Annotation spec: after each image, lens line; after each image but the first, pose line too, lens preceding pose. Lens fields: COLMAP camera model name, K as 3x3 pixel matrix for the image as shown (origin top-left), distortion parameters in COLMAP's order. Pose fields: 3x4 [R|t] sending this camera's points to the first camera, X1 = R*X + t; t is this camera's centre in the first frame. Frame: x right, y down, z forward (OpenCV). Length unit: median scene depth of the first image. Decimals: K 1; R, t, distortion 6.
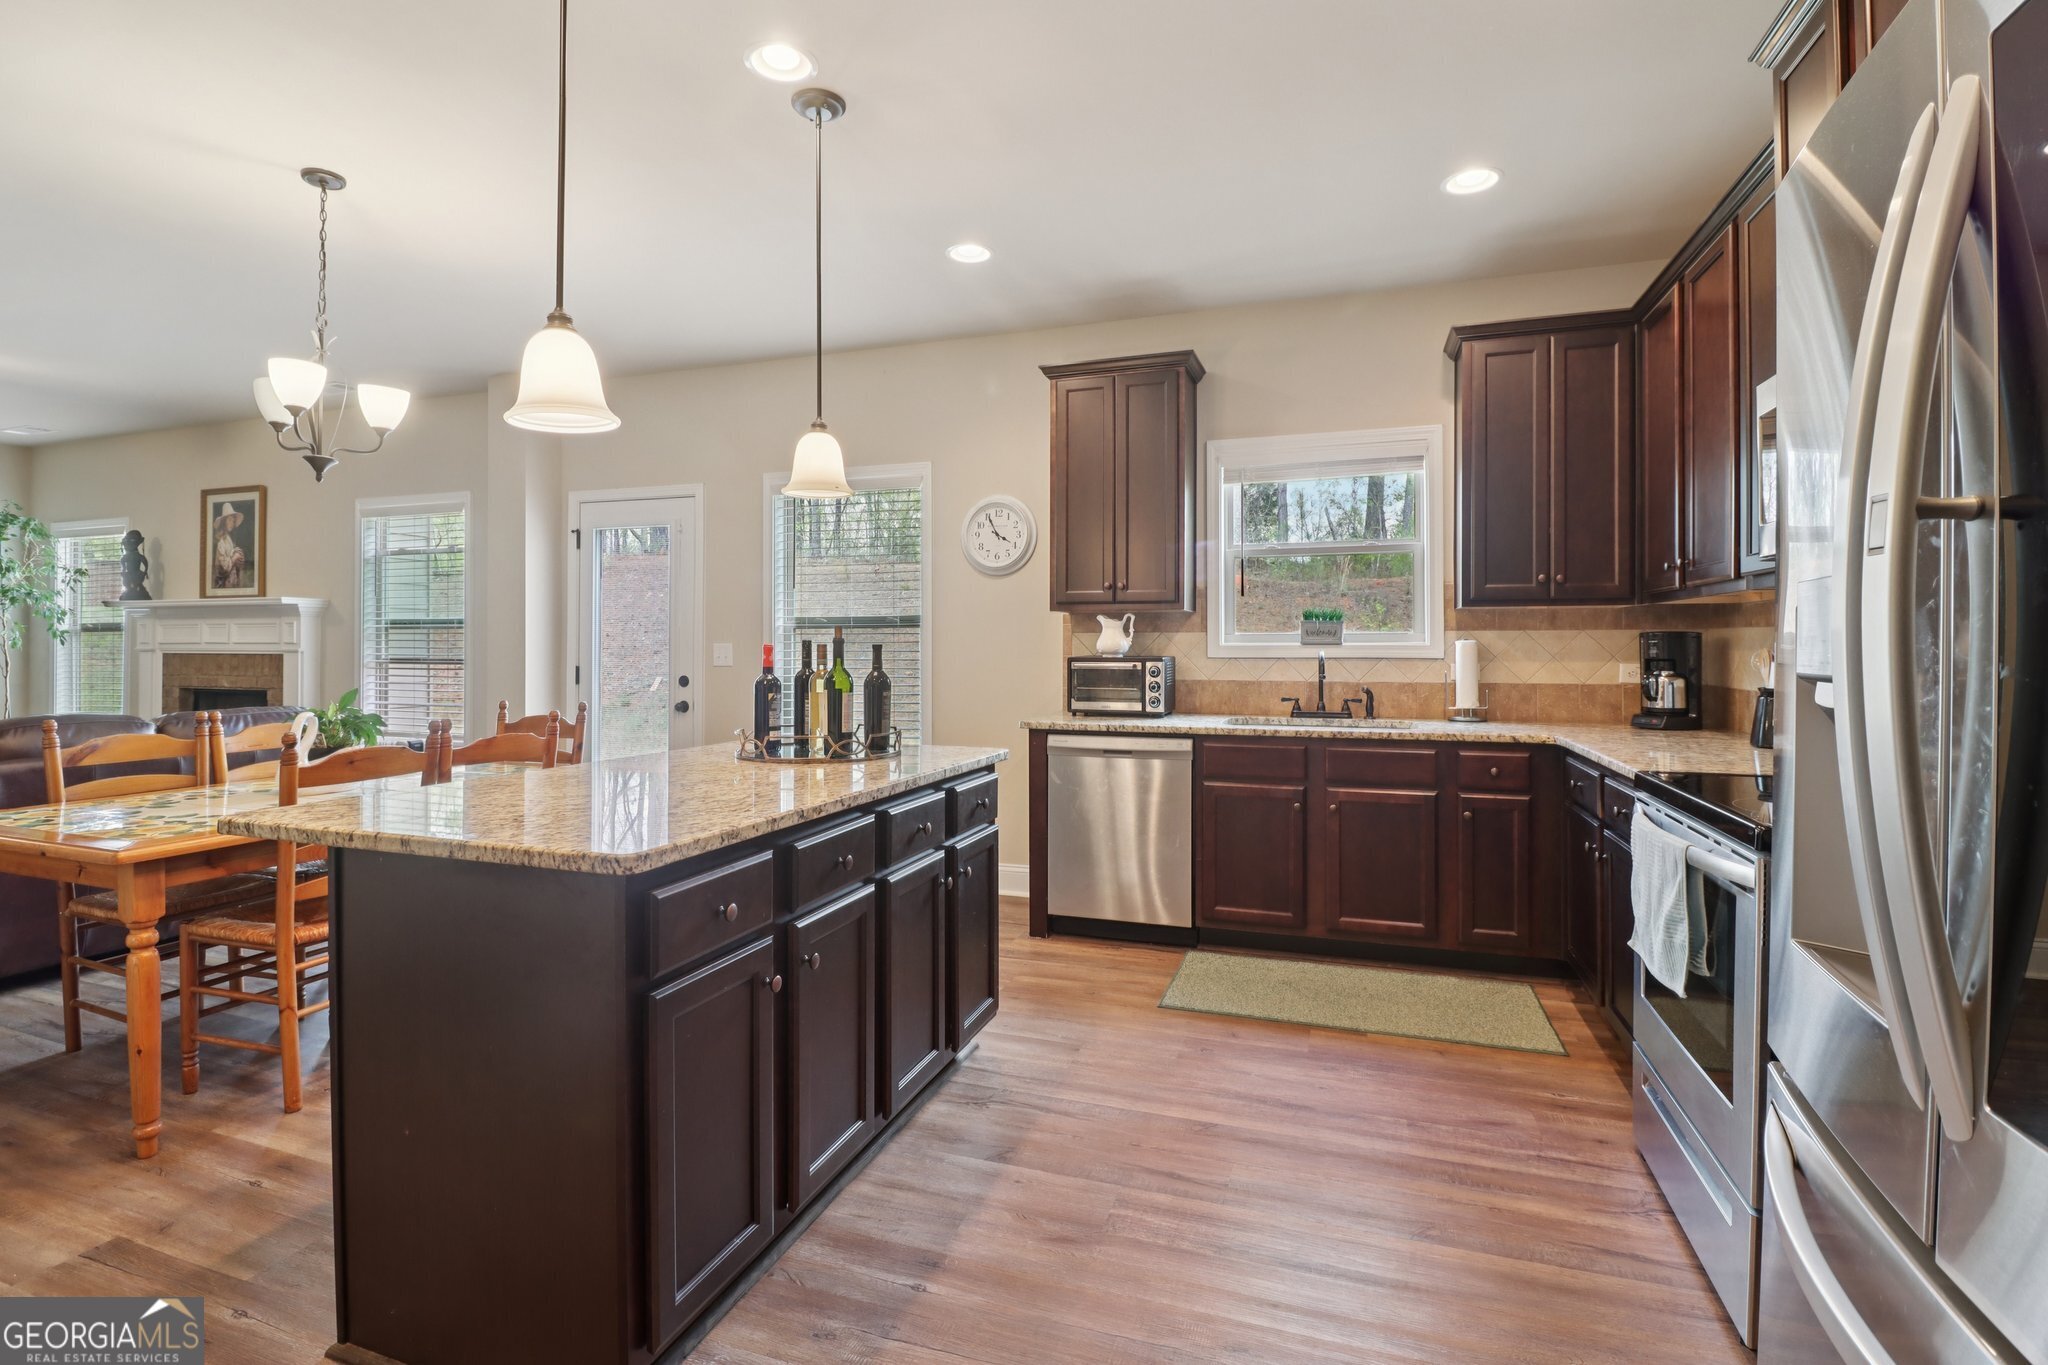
lens RADIAL K [[956.4, 0, 1042.6], [0, 956.4, 646.3], [0, 0, 1]] dist [-0.002747, -0.011182]
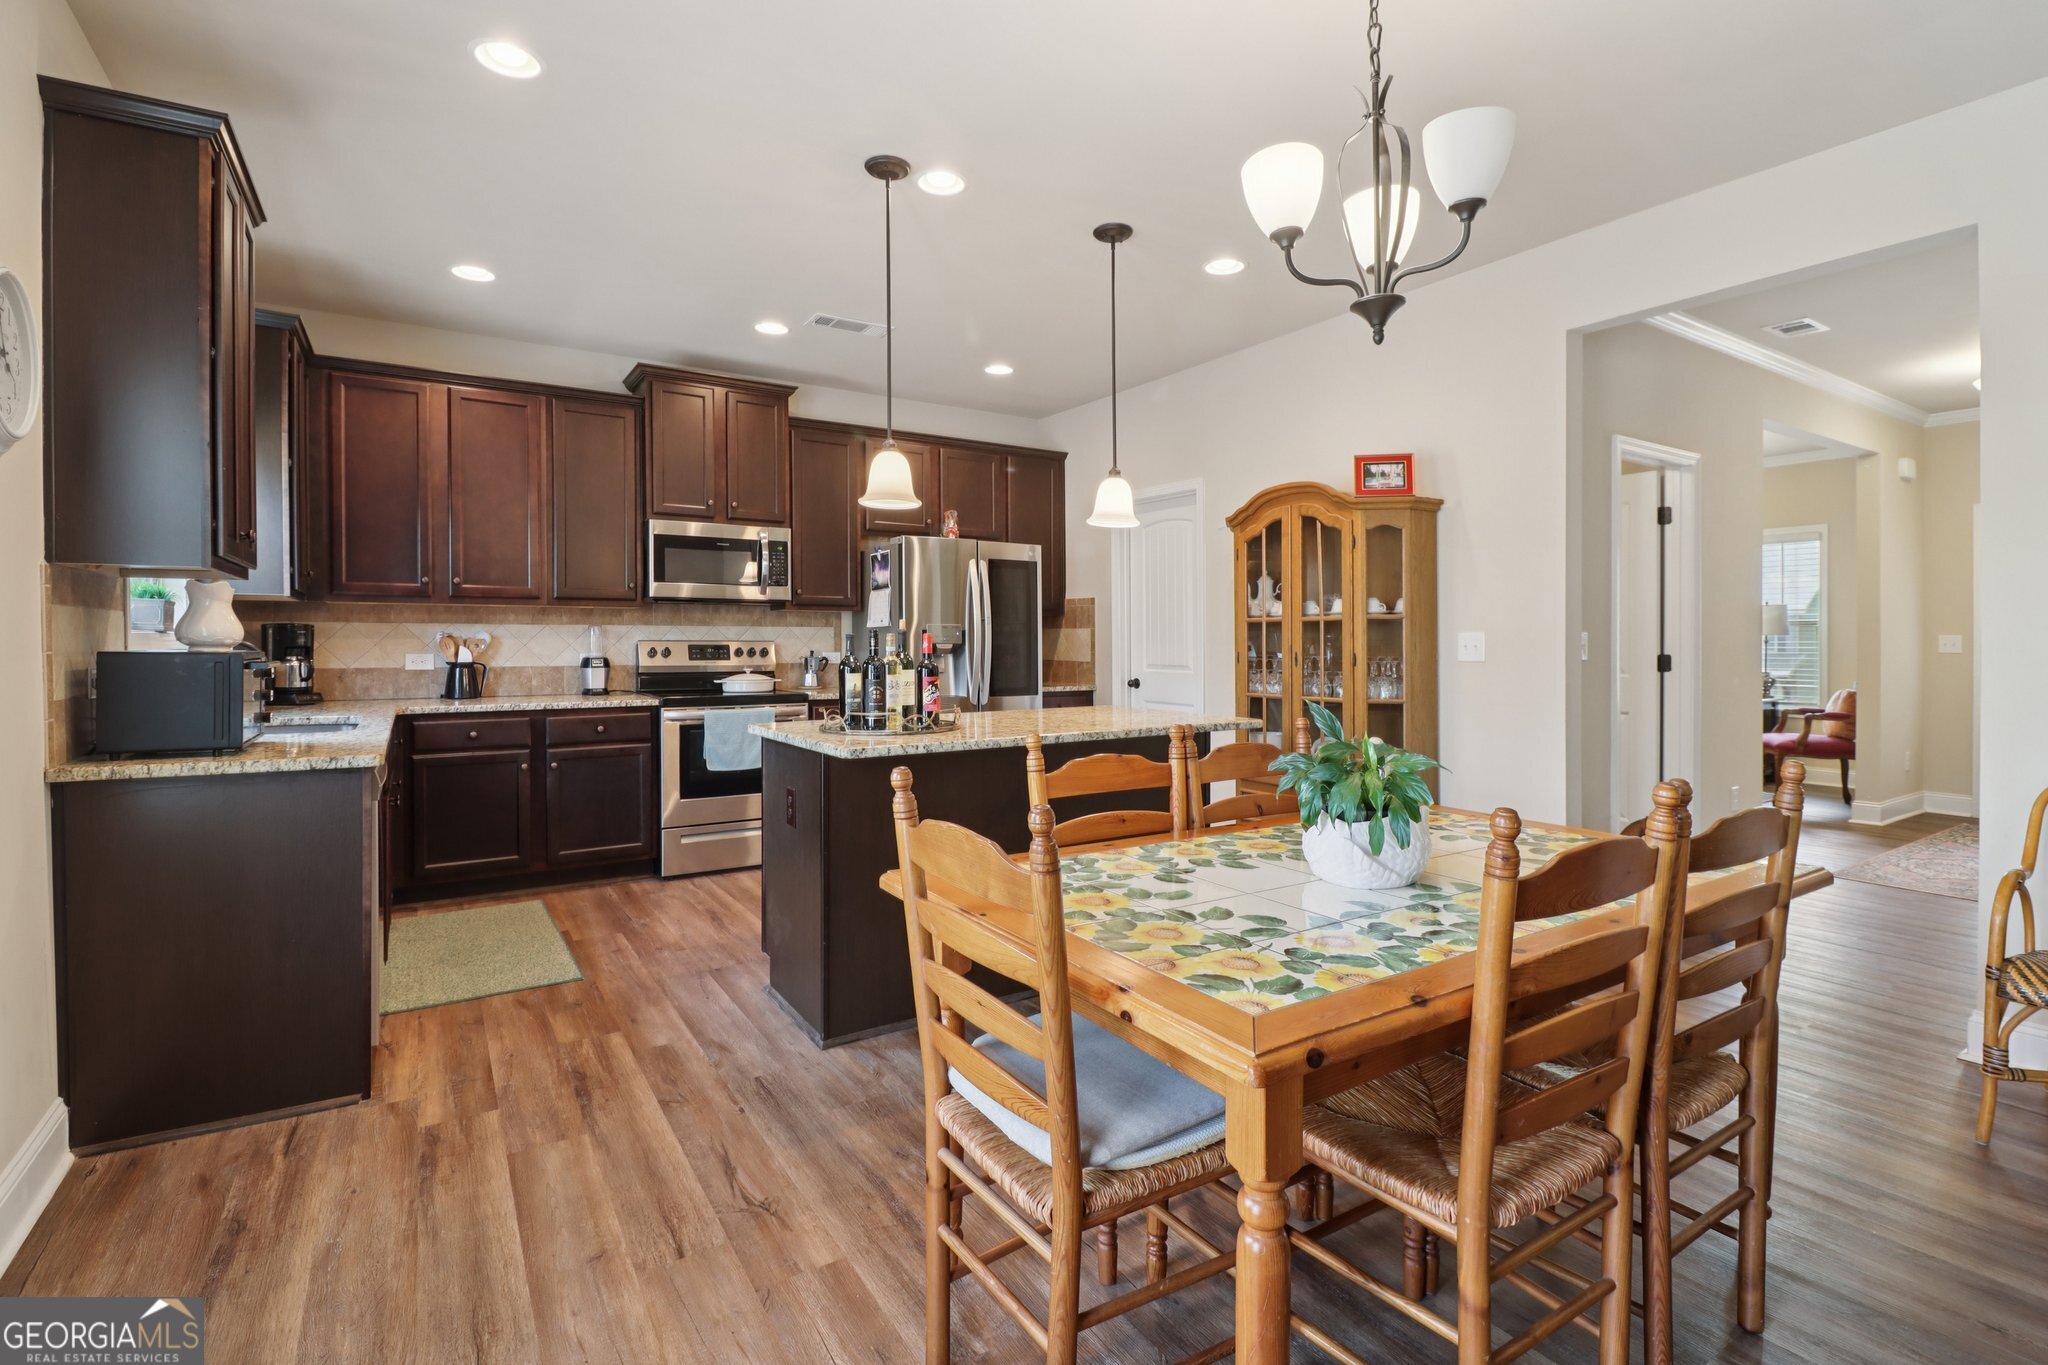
lens RADIAL K [[956.4, 0, 1043.2], [0, 956.4, 647.8], [0, 0, 1]] dist [-0.002747, -0.011182]
pose [[-0.787506, -0.006775, 0.616269, -0.476936], [-0.001750, 0.999960, 0.008757, 0.002230], [-0.616304, 0.005818, -0.787487, 0.784978]]
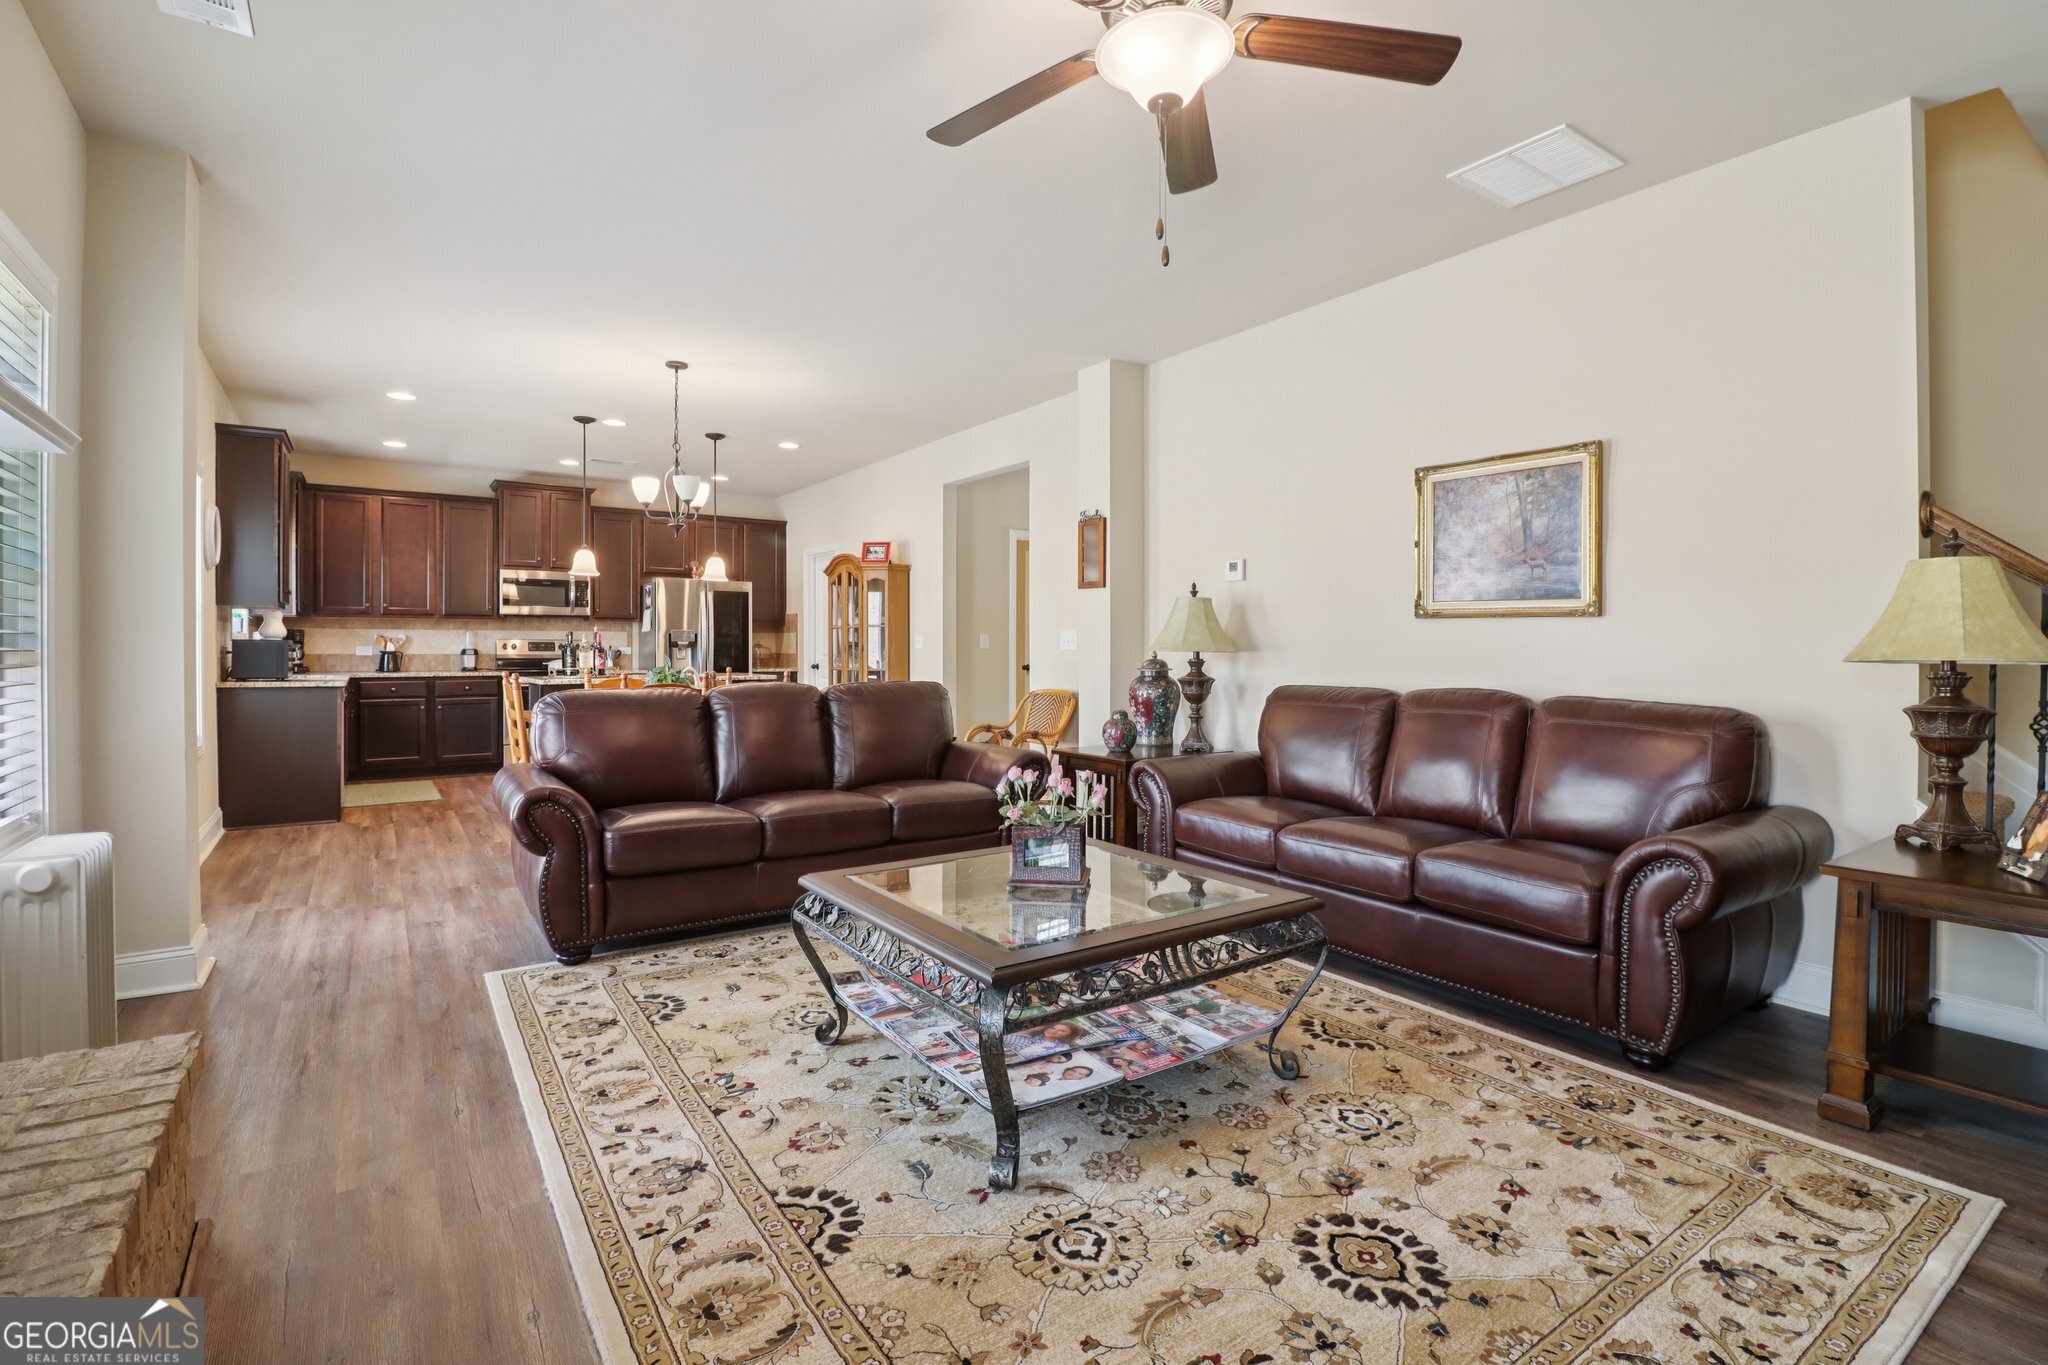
lens RADIAL K [[956.4, 0, 1025.3], [0, 956.4, 650.2], [0, 0, 1]] dist [-0.002747, -0.011182]
pose [[-0.802335, -0.000142, 0.596874, -0.967150], [-0.002857, 0.999989, -0.003602, 0.016925], [-0.596867, -0.004595, -0.802327, 0.948420]]
